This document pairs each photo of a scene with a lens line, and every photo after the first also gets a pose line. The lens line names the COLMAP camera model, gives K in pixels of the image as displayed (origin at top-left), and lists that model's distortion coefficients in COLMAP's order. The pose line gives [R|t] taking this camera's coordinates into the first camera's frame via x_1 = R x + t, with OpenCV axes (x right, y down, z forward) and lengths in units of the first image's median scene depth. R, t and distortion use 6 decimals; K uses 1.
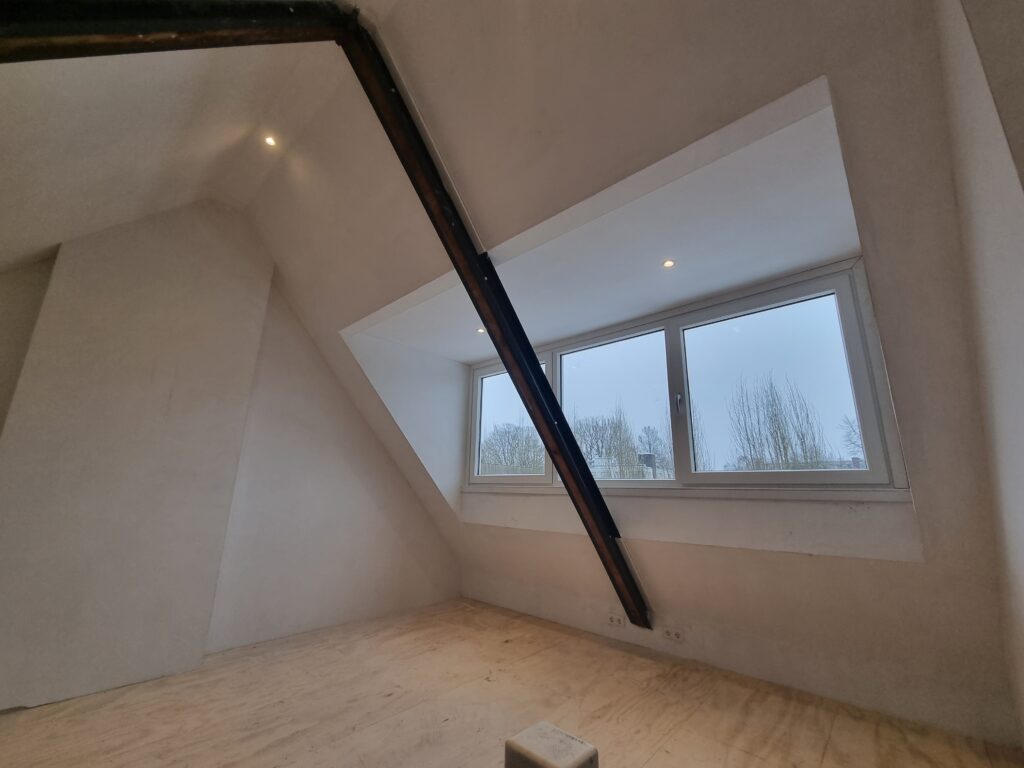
lens RADIAL K [[415.9, 0, 514.1], [0, 415.9, 387.0], [0, 0, 1]] dist [0.004894, -0.003873]
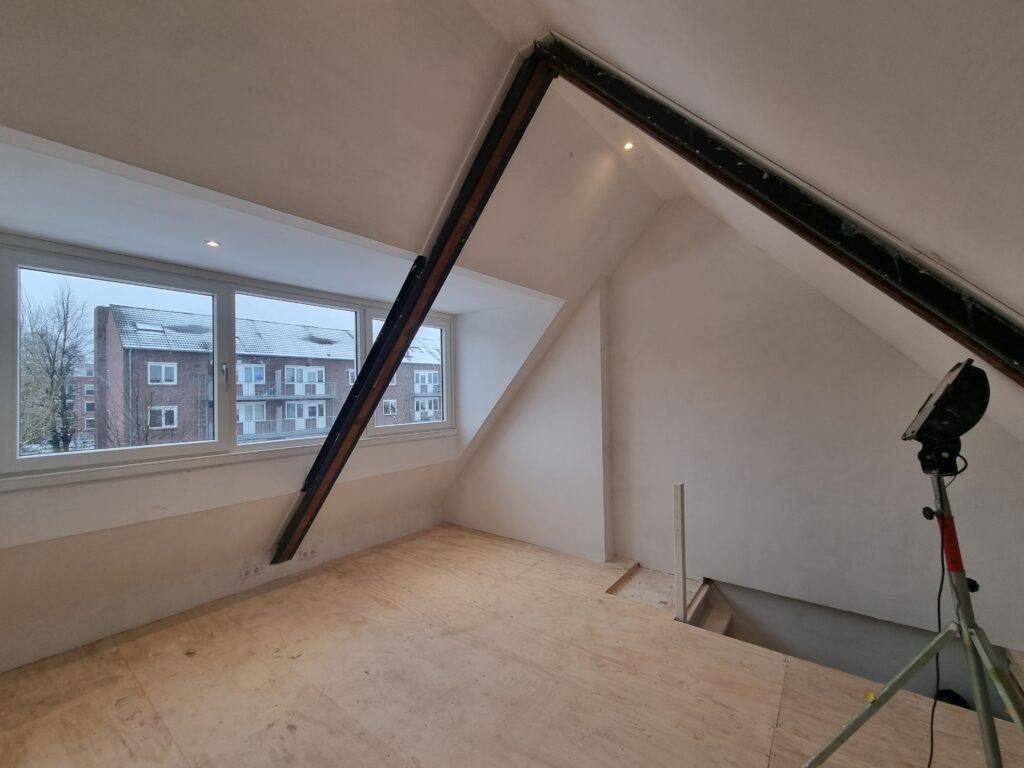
lens RADIAL K [[415.1, 0, 512.8], [0, 415.1, 386.4], [0, 0, 1]] dist [0.009542, -0.003494]
pose [[-0.073950, -0.001497, 0.997261, -0.973086], [-0.224193, 0.974427, -0.015162, -0.012609], [-0.971735, -0.224700, -0.072395, 0.652484]]
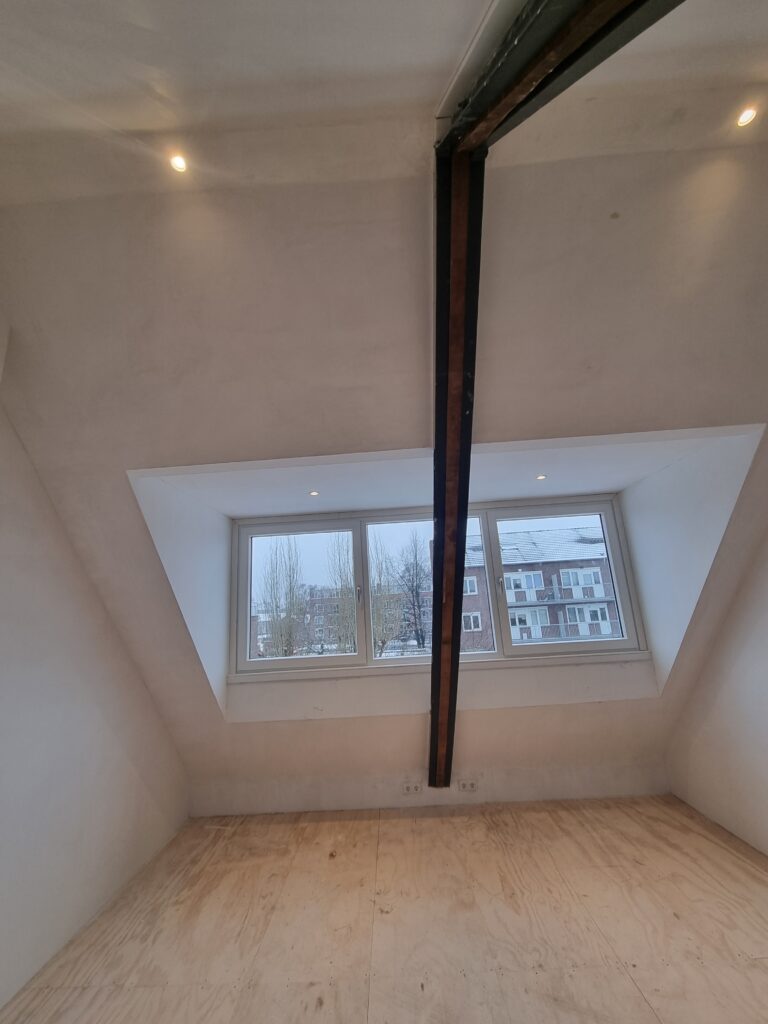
lens RADIAL K [[415.9, 0, 382.0], [0, 415.9, 514.4], [0, 0, 1]] dist [0.004894, -0.003873]
pose [[0.760097, 0.086261, 0.644059, -0.641149], [-0.085760, 0.995797, -0.032159, -0.096402], [-0.644126, -0.030790, 0.764300, 0.322896]]
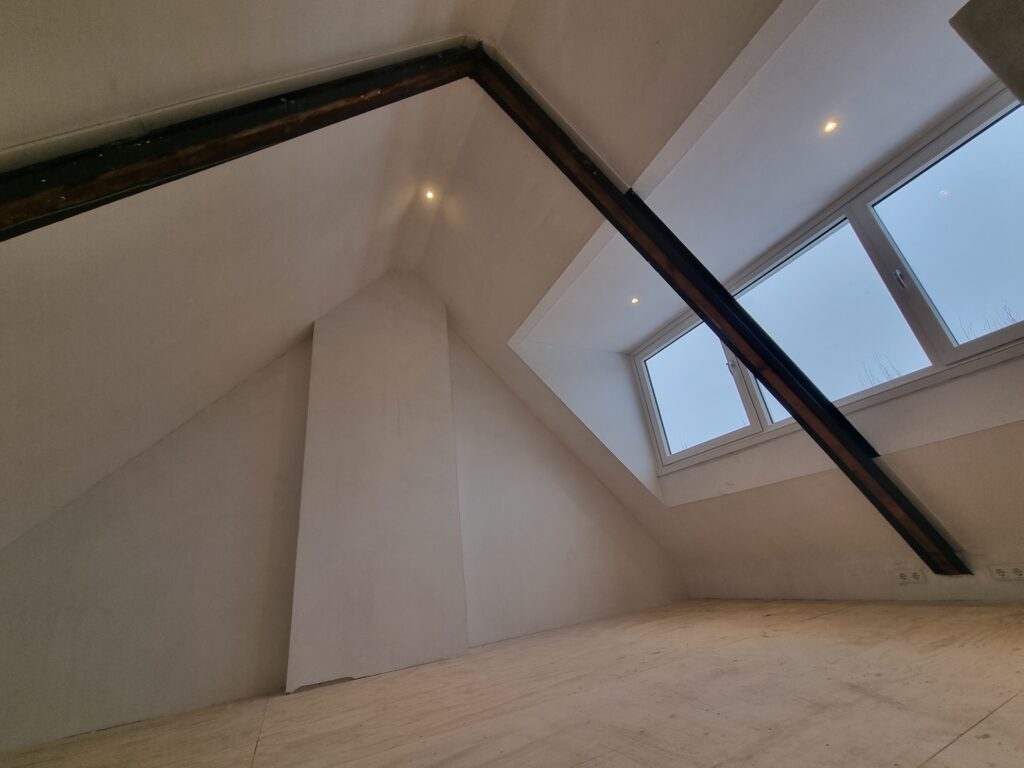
lens RADIAL K [[415.9, 0, 514.1], [0, 415.9, 387.0], [0, 0, 1]] dist [0.004894, -0.003873]
pose [[0.913315, -0.273666, -0.301599, -0.123701], [0.228183, 0.957278, -0.177626, 0.219249], [0.337324, 0.093409, 0.936743, -0.030417]]
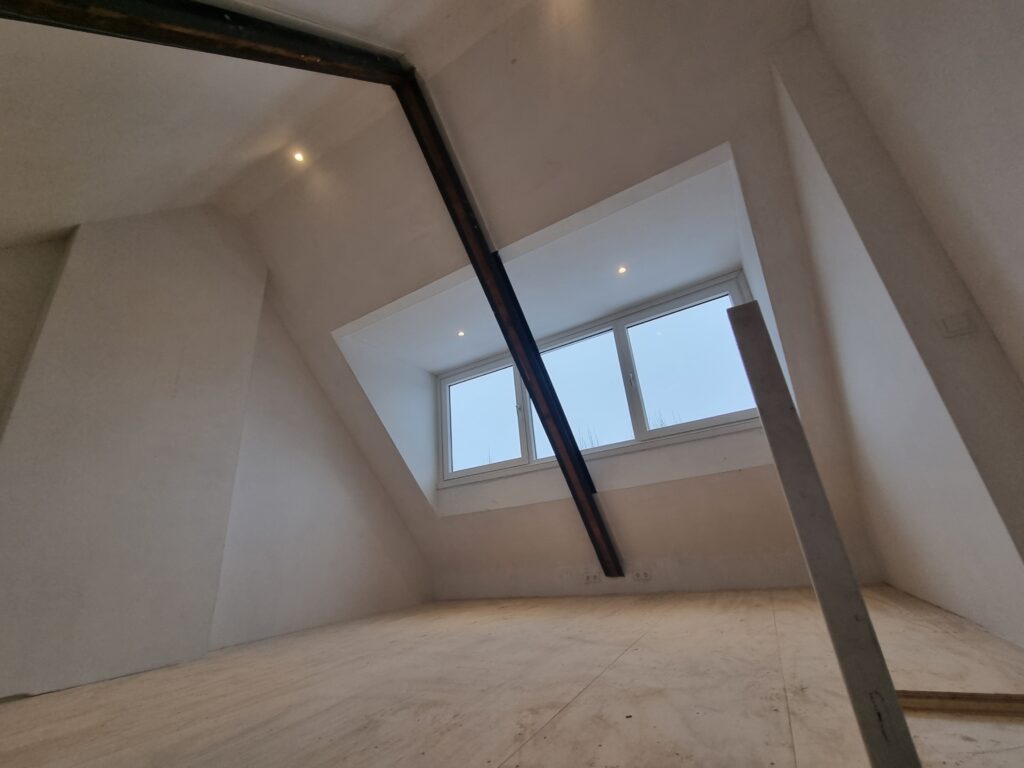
lens RADIAL K [[415.9, 0, 514.1], [0, 415.9, 387.0], [0, 0, 1]] dist [0.004894, -0.003873]
pose [[0.972328, -0.020850, 0.232687, -0.258874], [0.053467, 0.989434, -0.134765, 0.215687], [-0.227418, 0.143477, 0.963169, -0.155214]]
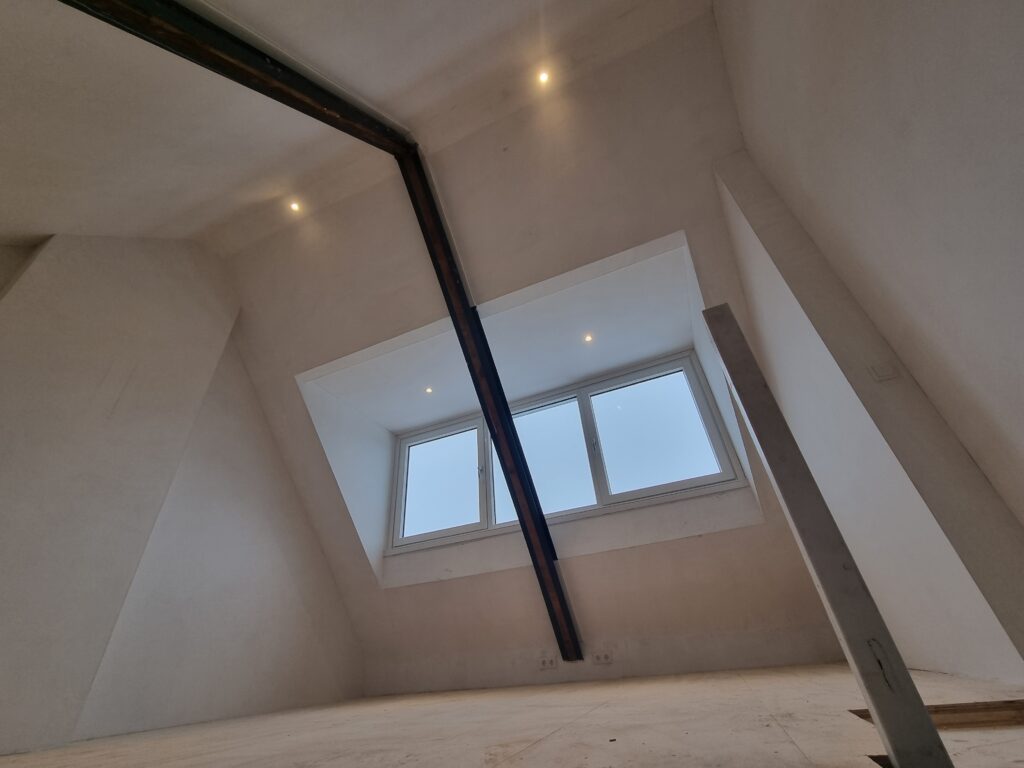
lens RADIAL K [[415.9, 0, 514.1], [0, 415.9, 387.0], [0, 0, 1]] dist [0.004894, -0.003873]
pose [[0.939940, 0.105961, 0.324476, -0.290433], [0.011637, 0.940096, -0.340710, 0.314251], [-0.341140, 0.324023, 0.882402, -0.132735]]
